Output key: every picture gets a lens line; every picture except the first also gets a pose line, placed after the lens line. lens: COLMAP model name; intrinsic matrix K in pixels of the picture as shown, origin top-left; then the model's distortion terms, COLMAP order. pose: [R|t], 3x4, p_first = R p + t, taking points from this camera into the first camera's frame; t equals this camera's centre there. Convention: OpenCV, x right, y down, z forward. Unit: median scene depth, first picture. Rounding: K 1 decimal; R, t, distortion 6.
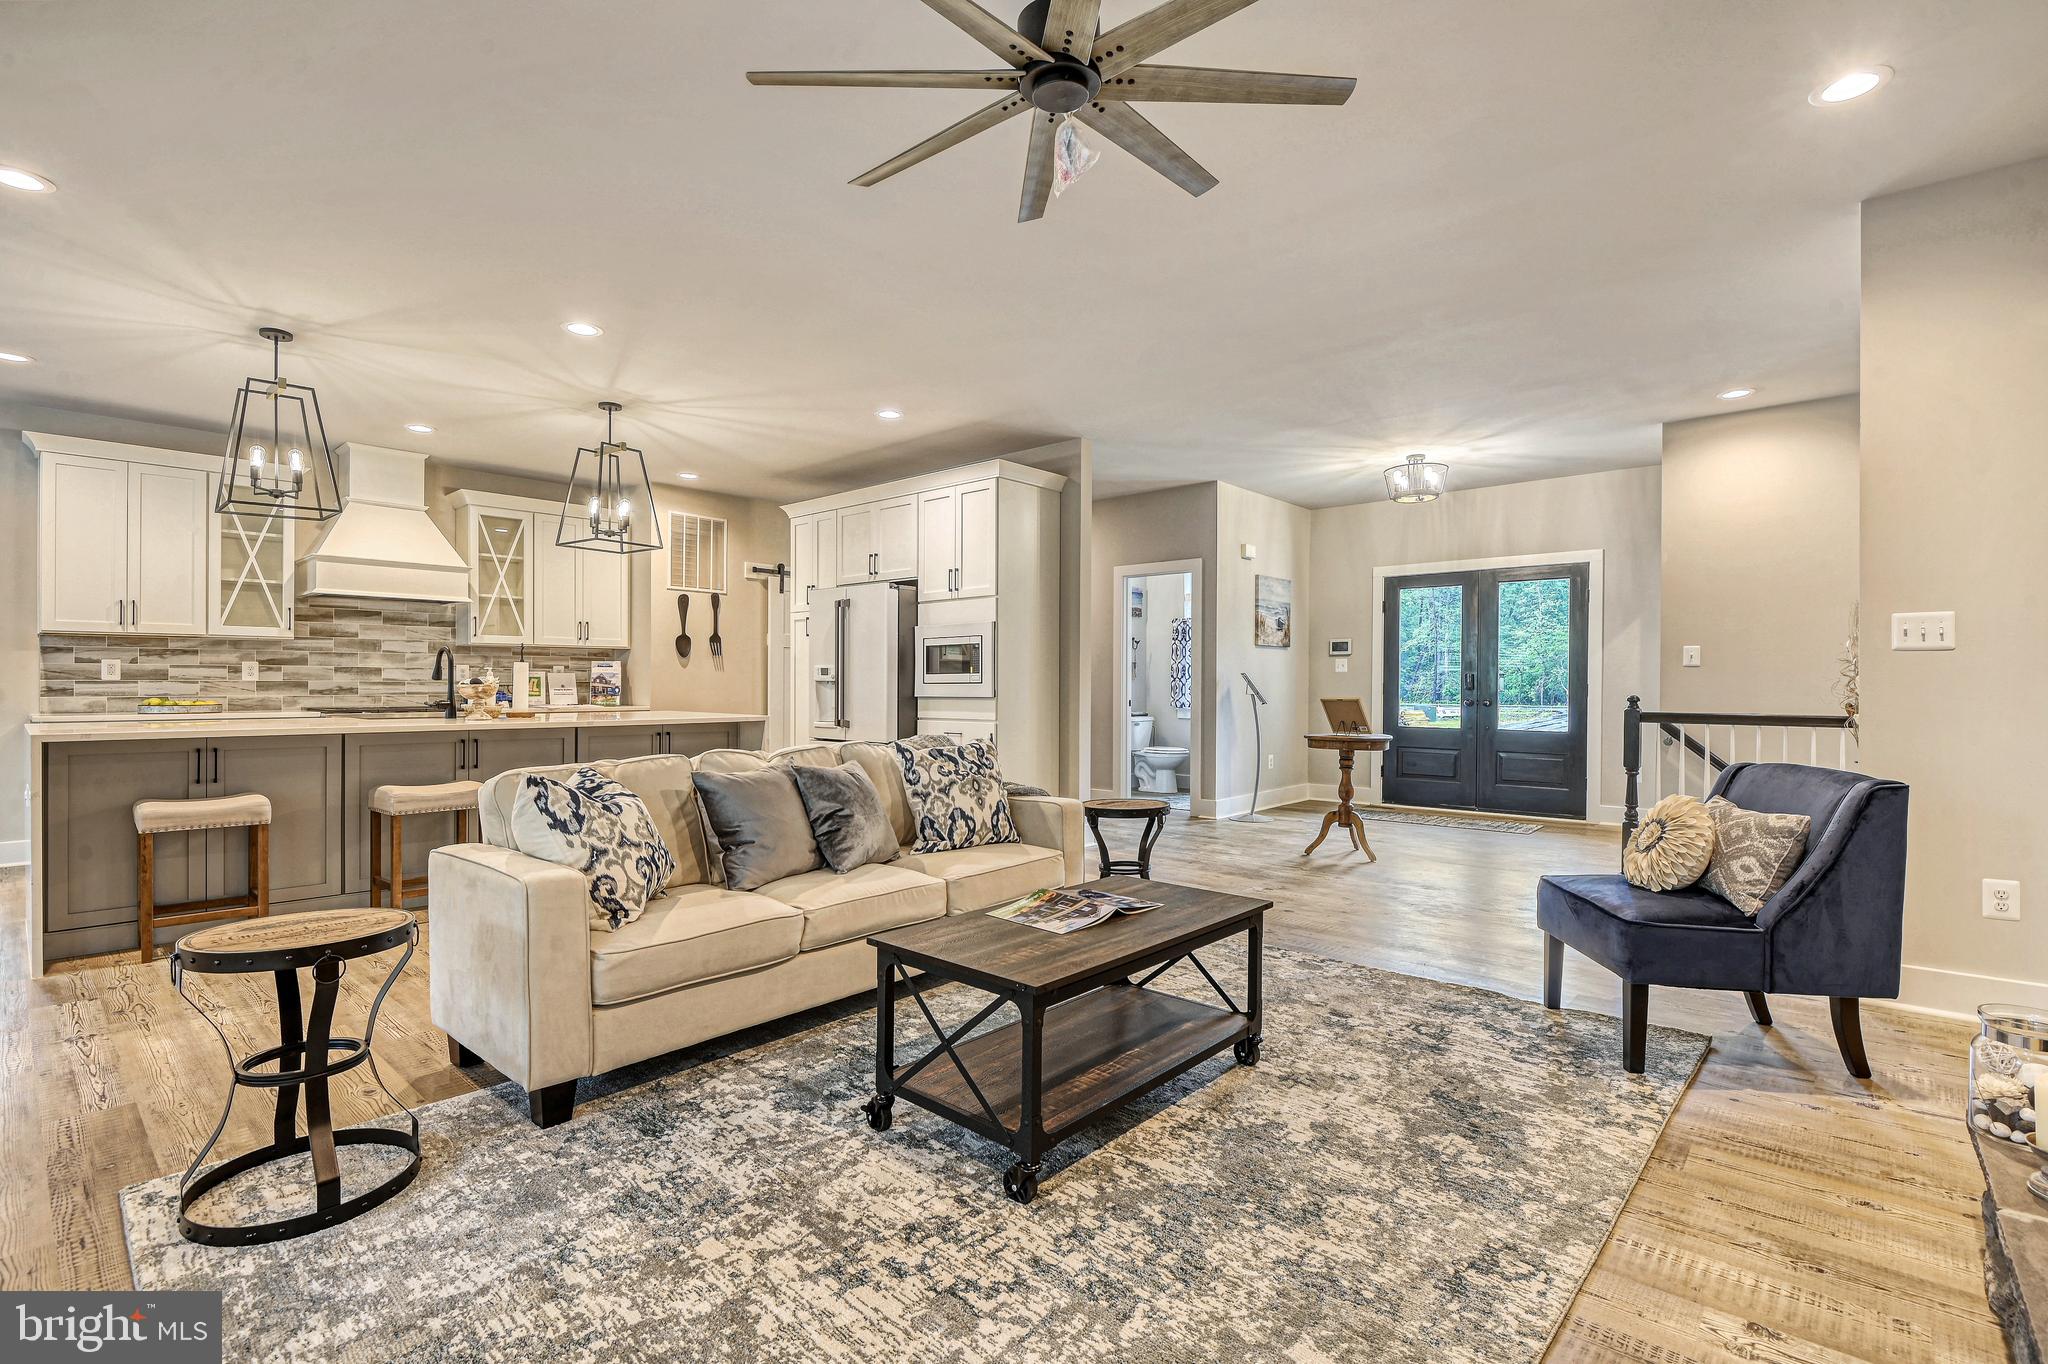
lens RADIAL K [[948.5, 0, 1034.1], [0, 948.5, 682.5], [0, 0, 1]] dist [-0.010844, -0.002987]
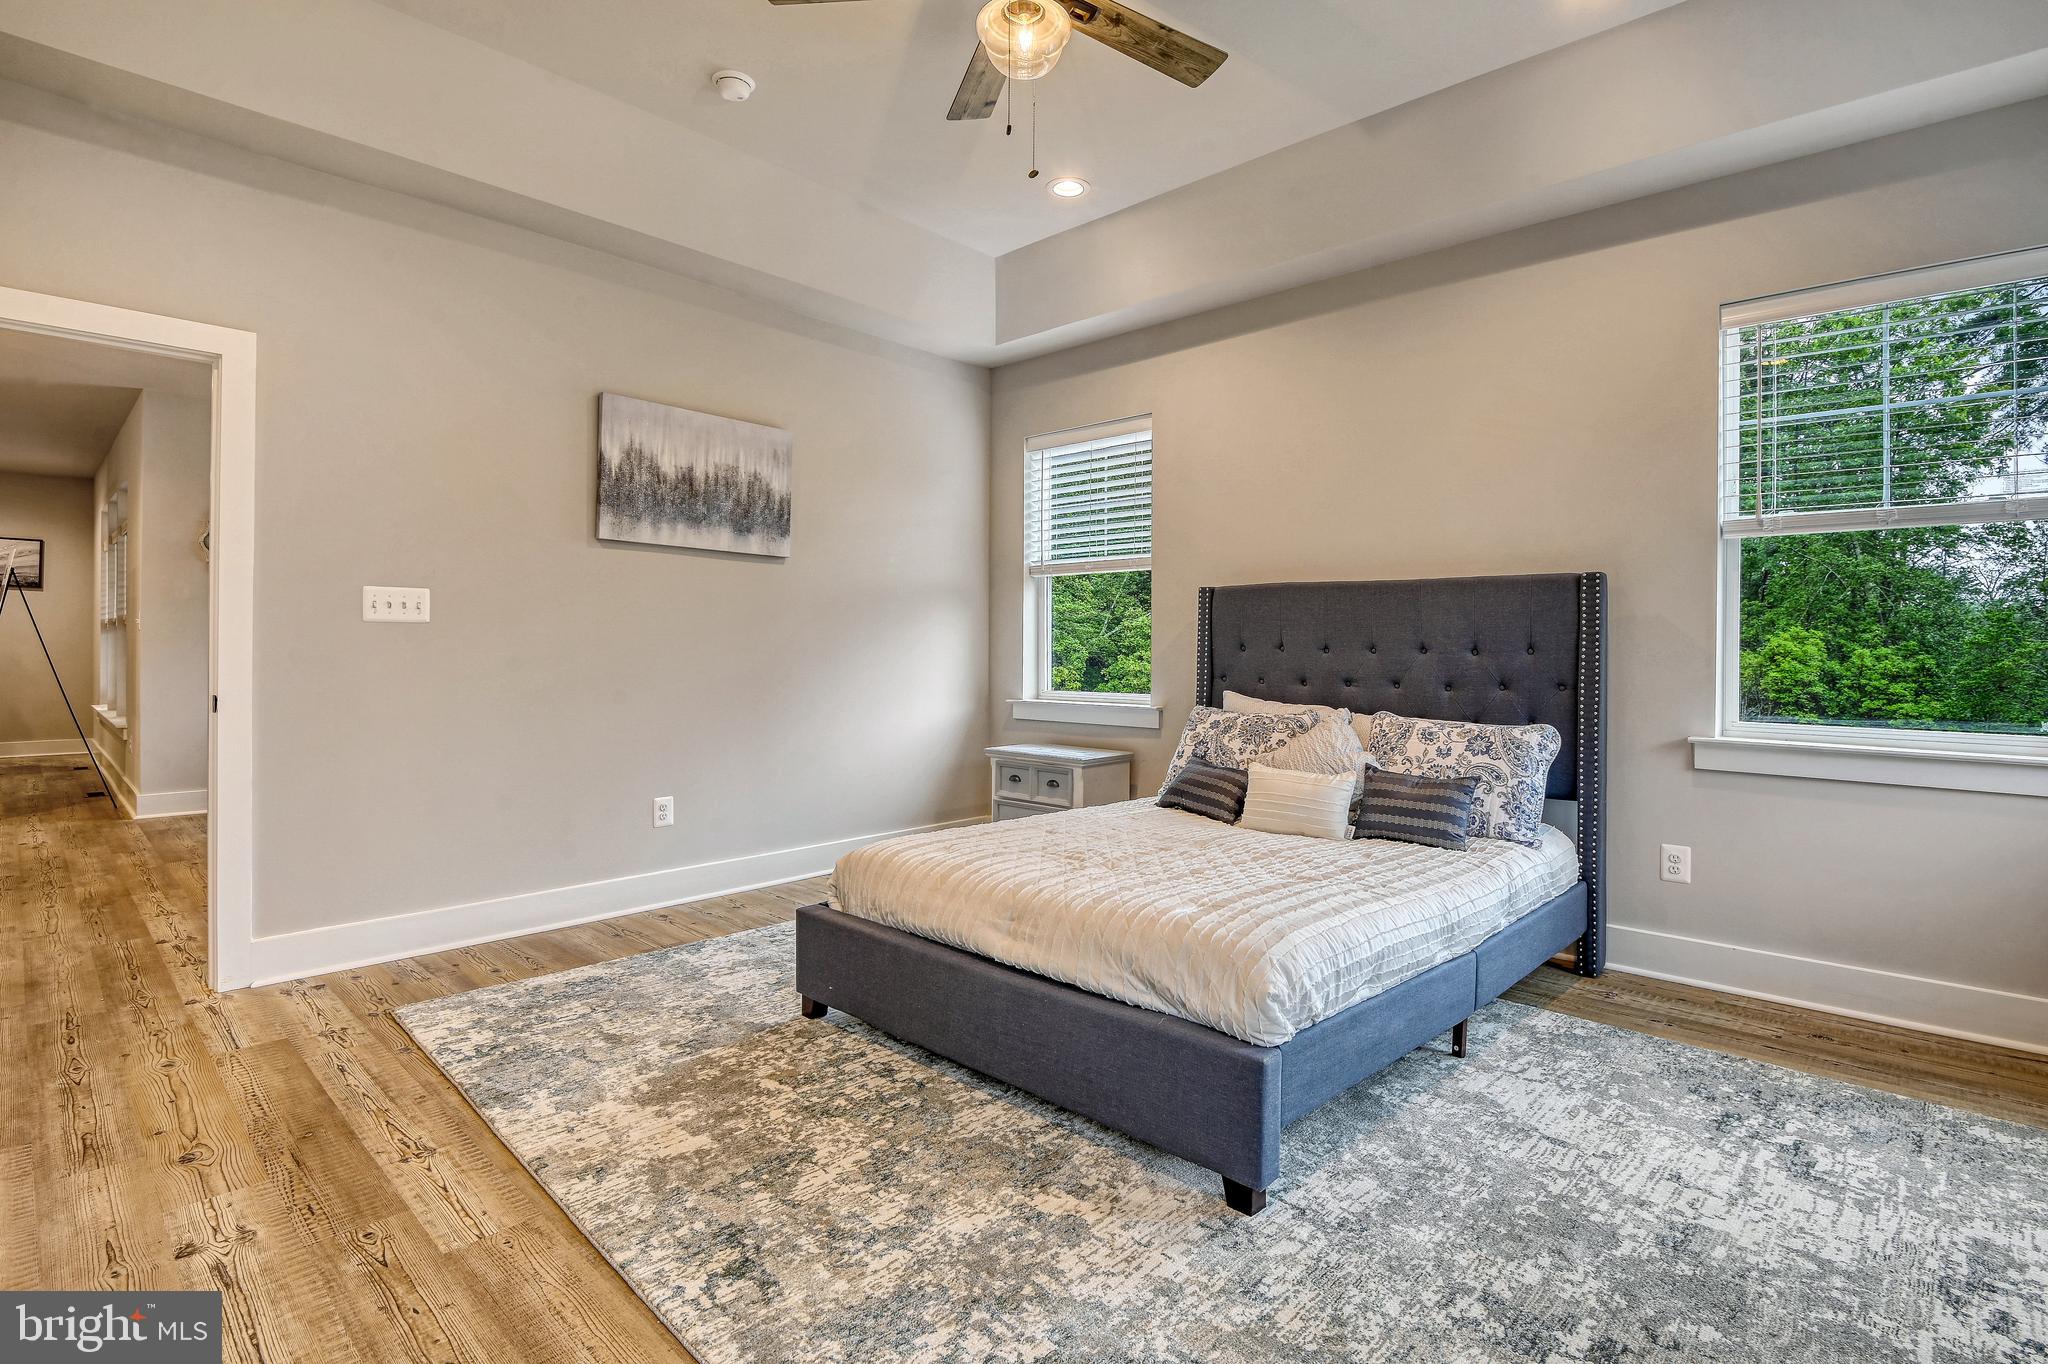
lens RADIAL K [[948.5, 0, 1039.0], [0, 948.5, 639.0], [0, 0, 1]] dist [-0.010844, -0.002987]
pose [[-0.019313, -0.011591, -0.999746, 0.463432], [-0.011102, 0.999874, -0.011378, 0.010436], [0.999752, 0.010880, -0.019440, 0.436197]]
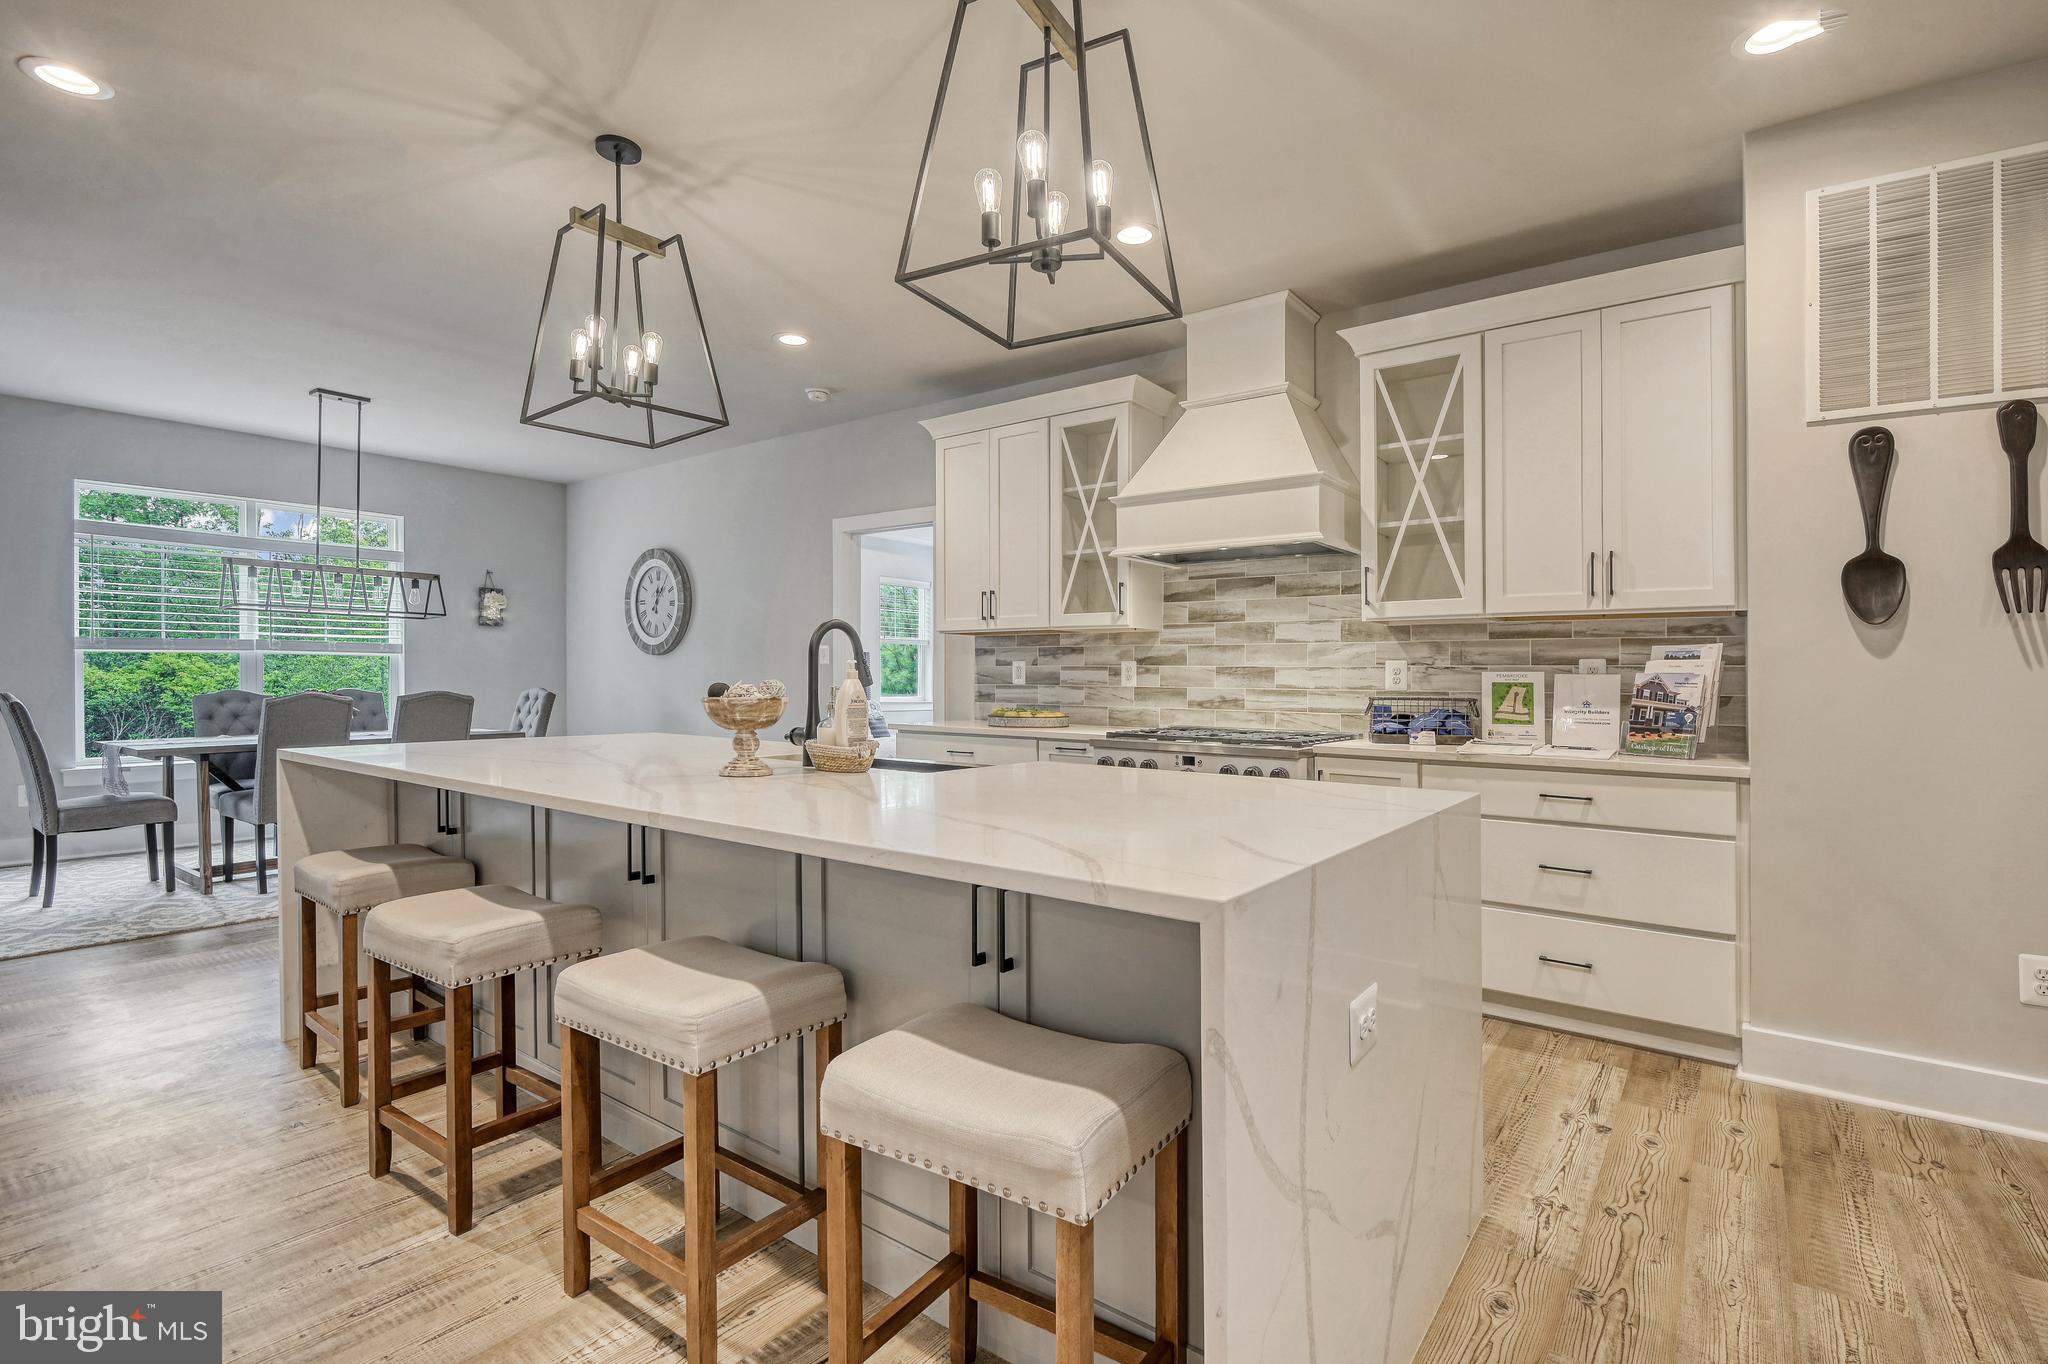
lens RADIAL K [[948.5, 0, 1029.8], [0, 948.5, 690.3], [0, 0, 1]] dist [-0.010844, -0.002987]
pose [[0.085948, 0.009364, -0.996256, -0.114901], [-0.008821, 0.999924, 0.008637, -0.005956], [0.996261, 0.008046, 0.086024, 1.058074]]
